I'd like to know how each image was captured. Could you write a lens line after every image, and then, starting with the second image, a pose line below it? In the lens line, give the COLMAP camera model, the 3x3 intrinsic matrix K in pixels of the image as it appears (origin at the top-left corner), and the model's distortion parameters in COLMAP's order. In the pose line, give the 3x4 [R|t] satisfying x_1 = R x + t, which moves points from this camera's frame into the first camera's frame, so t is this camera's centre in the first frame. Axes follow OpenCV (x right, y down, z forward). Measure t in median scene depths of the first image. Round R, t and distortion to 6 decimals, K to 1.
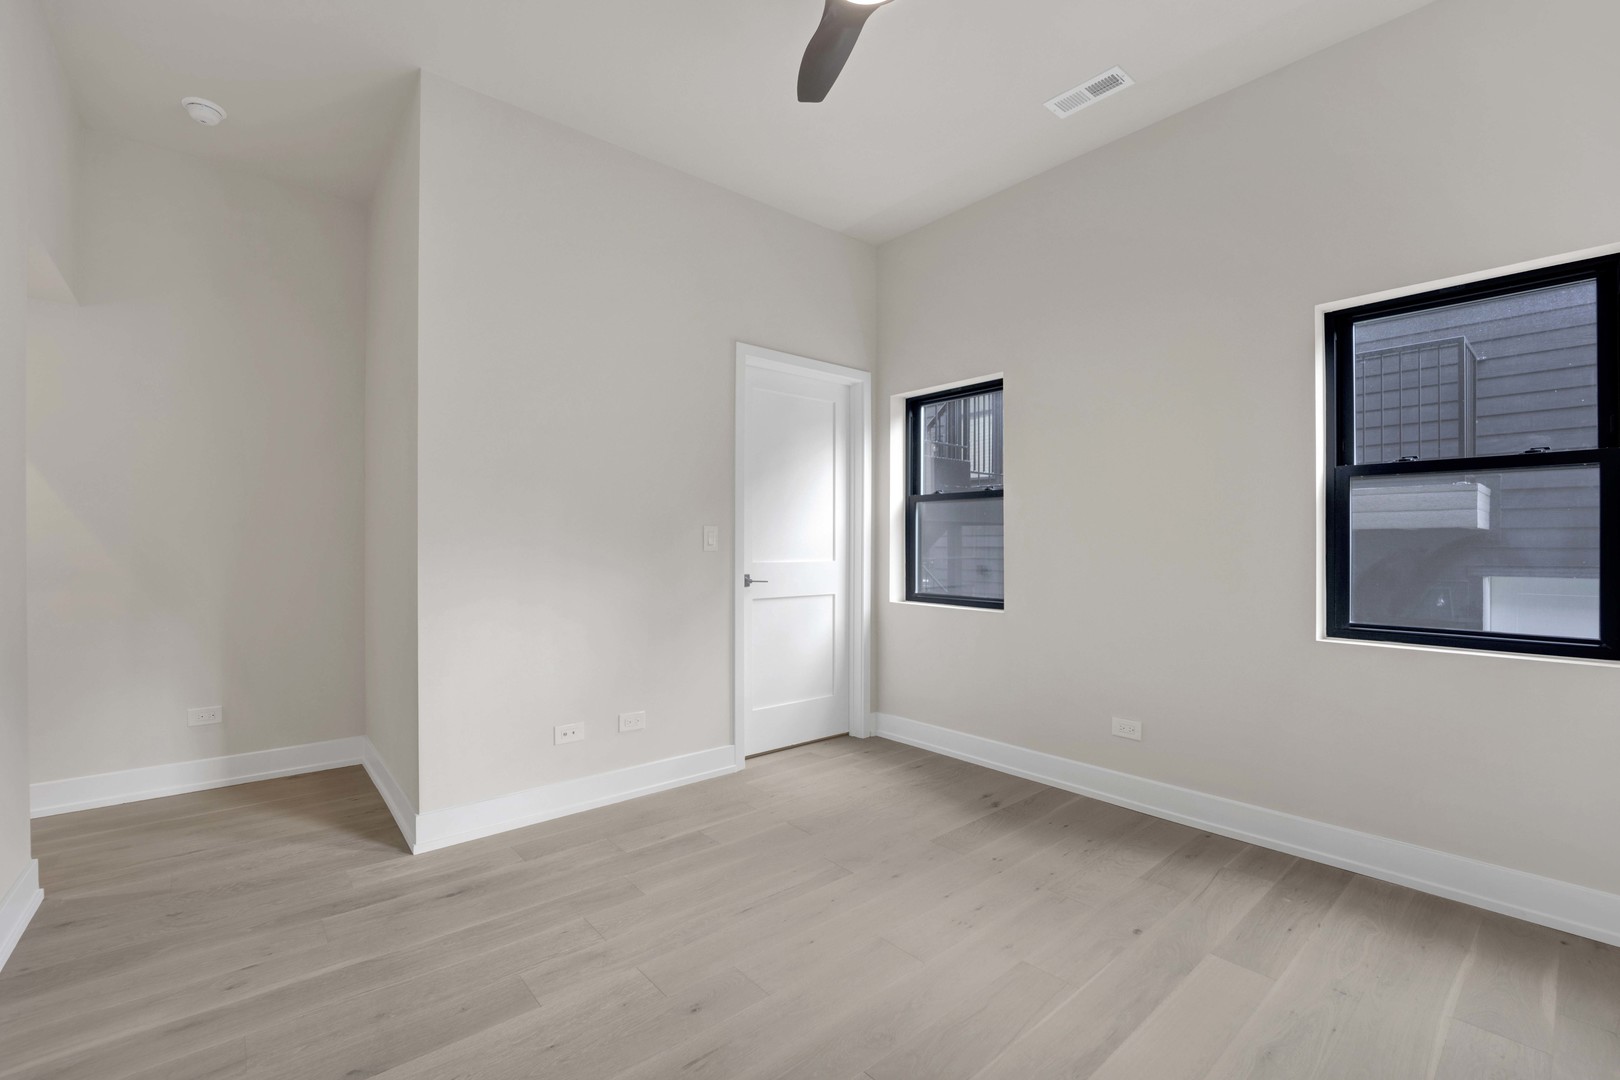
lens RADIAL K [[680.2, 0, 814.2], [0, 680.2, 550.5], [0, 0, 1]] dist [-0.024041, -0.000777]
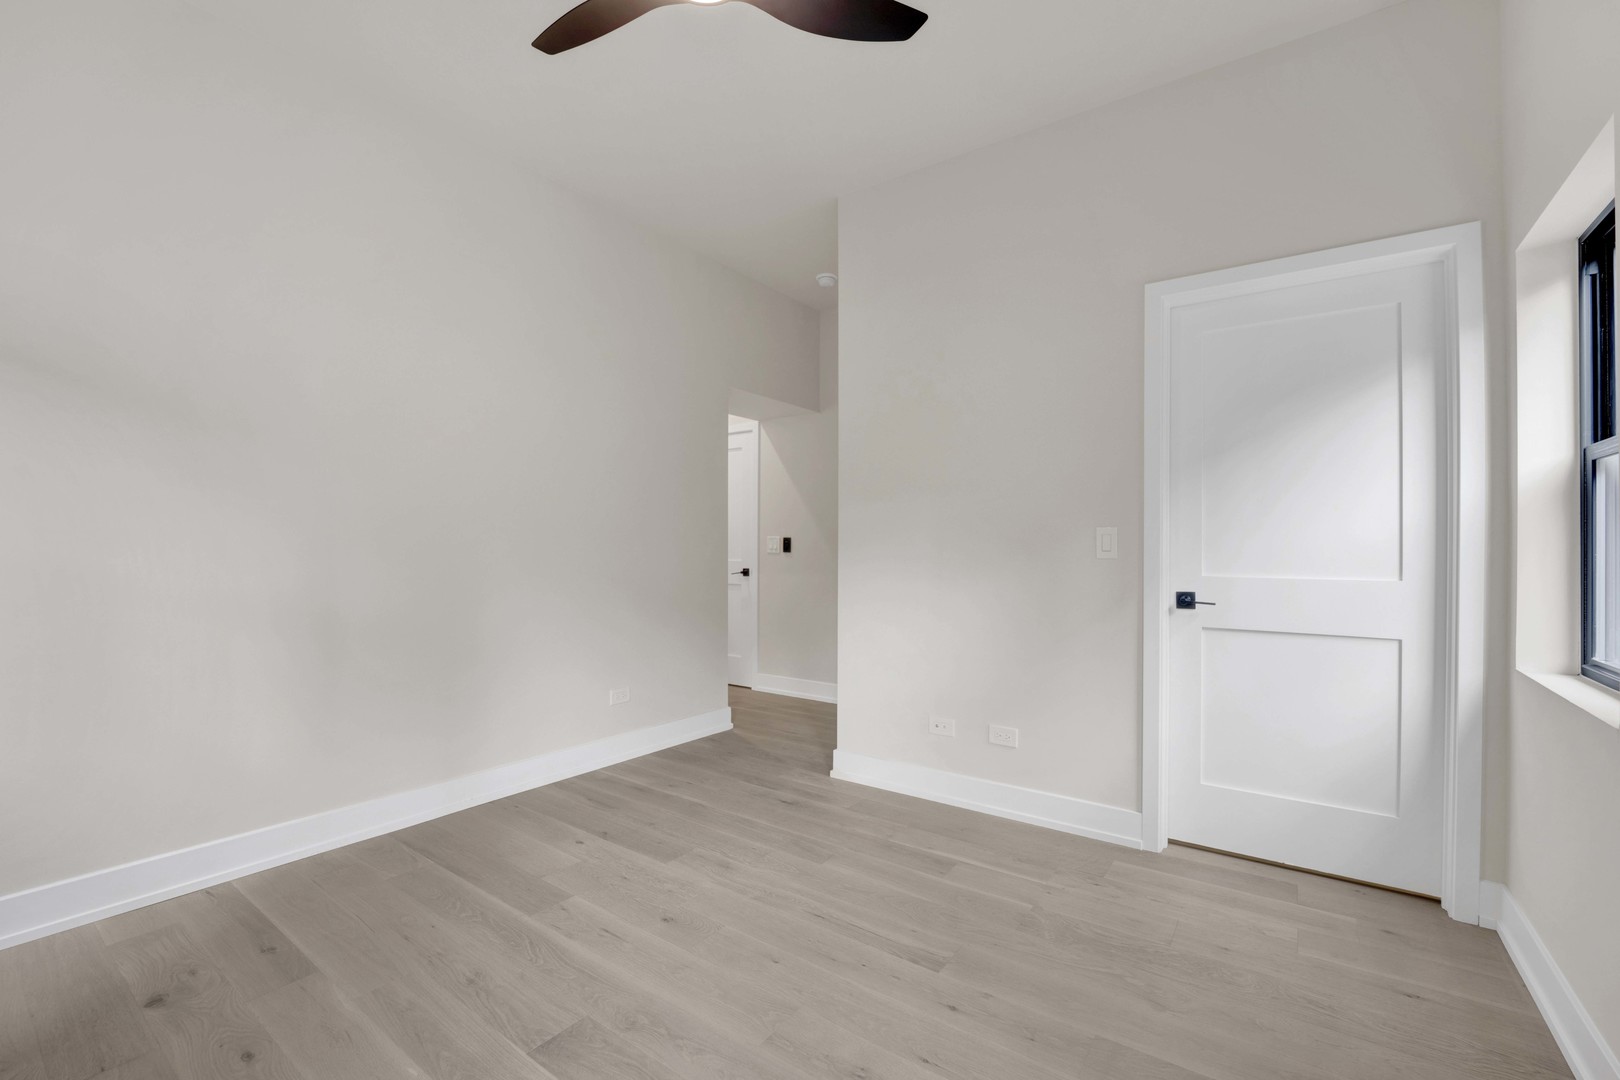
lens RADIAL K [[680.2, 0, 814.2], [0, 680.2, 550.5], [0, 0, 1]] dist [-0.024041, -0.000777]
pose [[0.235753, 0.002222, -0.971811, 0.582116], [-0.014517, 0.999894, -0.001236, -0.002232], [0.971705, 0.014399, 0.235760, 0.508505]]
